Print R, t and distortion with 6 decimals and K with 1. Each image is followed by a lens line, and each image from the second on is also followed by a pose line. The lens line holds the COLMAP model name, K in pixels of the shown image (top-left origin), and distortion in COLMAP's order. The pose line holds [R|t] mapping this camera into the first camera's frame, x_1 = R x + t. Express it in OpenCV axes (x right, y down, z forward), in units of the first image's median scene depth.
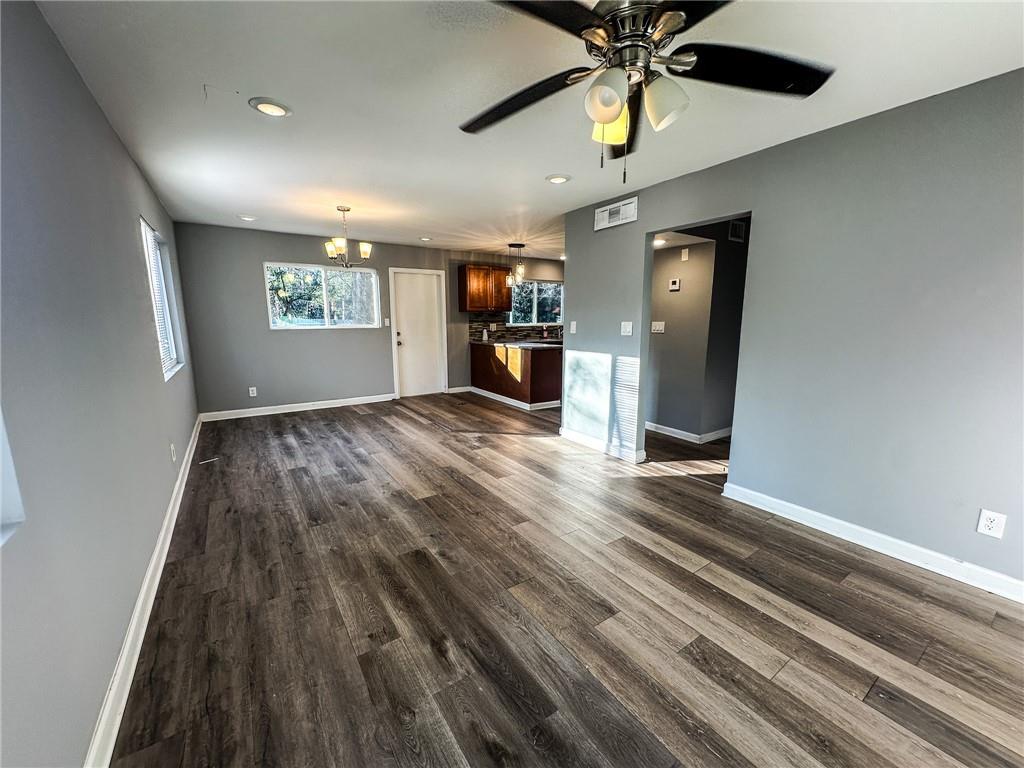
lens RADIAL K [[408.4, 0, 511.4], [0, 408.4, 385.6], [0, 0, 1]] dist [-0.000412, -0.000216]
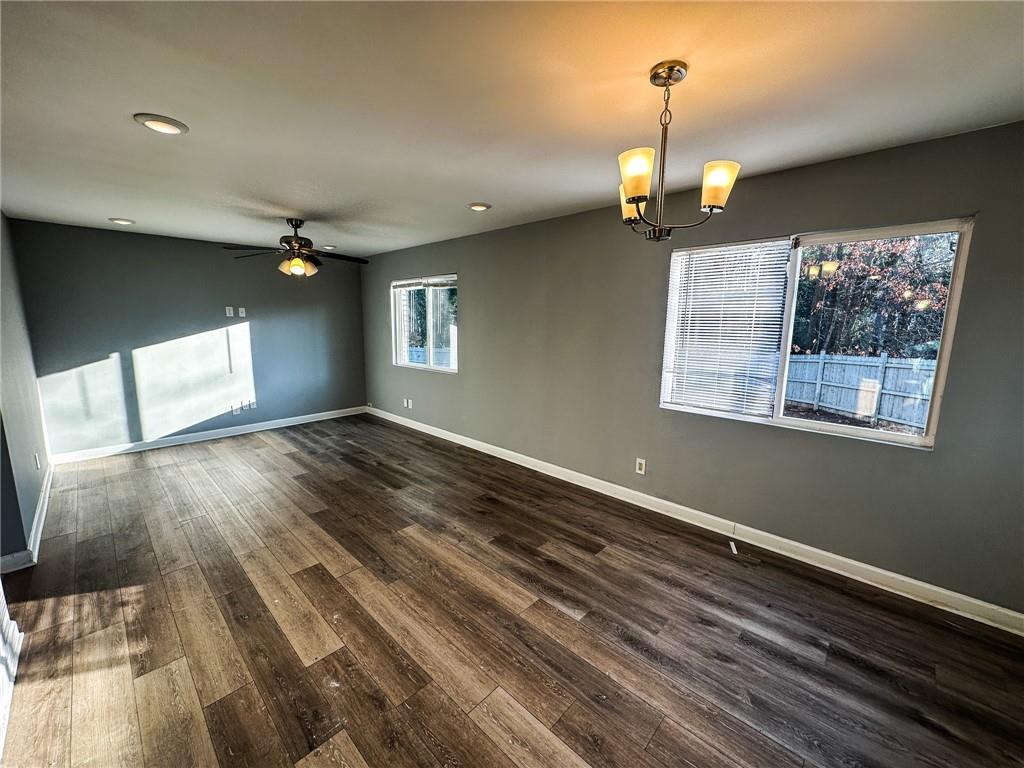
lens RADIAL K [[408.4, 0, 508.9], [0, 408.4, 383.5], [0, 0, 1]] dist [-0.000412, -0.000216]
pose [[-0.980083, 0.026138, -0.196861, -0.170530], [-0.039156, 0.946406, 0.320598, -0.246017], [0.194691, 0.321921, -0.926533, 1.197213]]
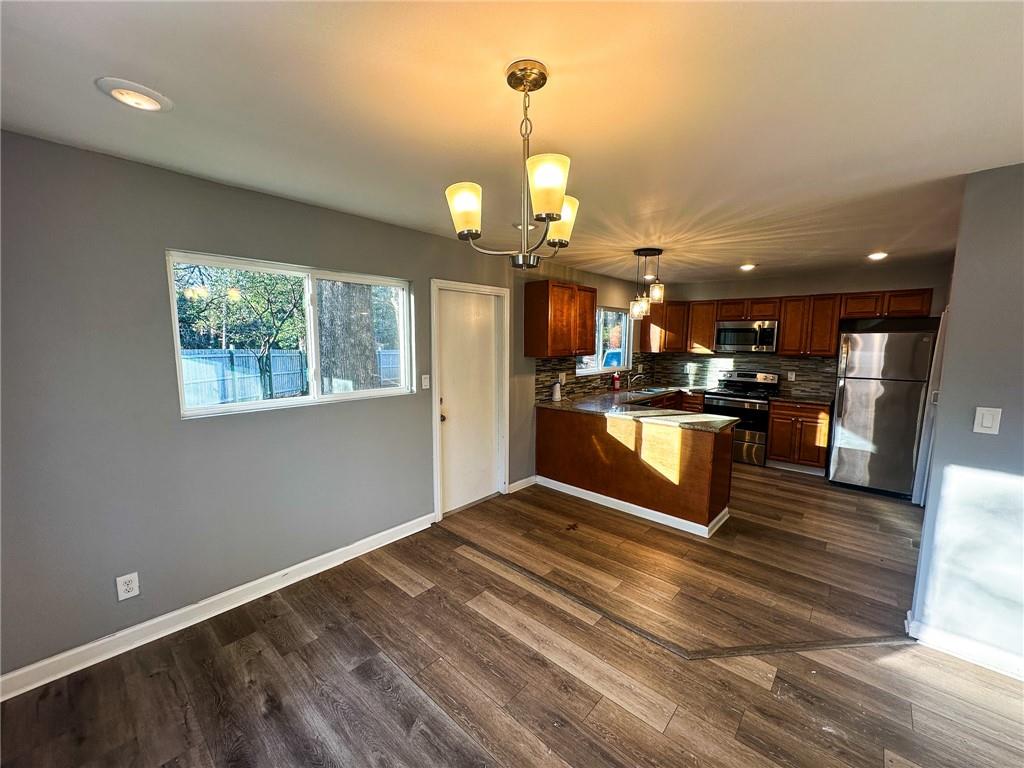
lens RADIAL K [[408.4, 0, 511.9], [0, 408.4, 385.5], [0, 0, 1]] dist [-0.000412, -0.000216]
pose [[0.970885, -0.020467, 0.238672, -0.430227], [0.033086, 0.998251, -0.048989, -0.161097], [-0.237252, 0.055459, 0.969864, 0.618927]]
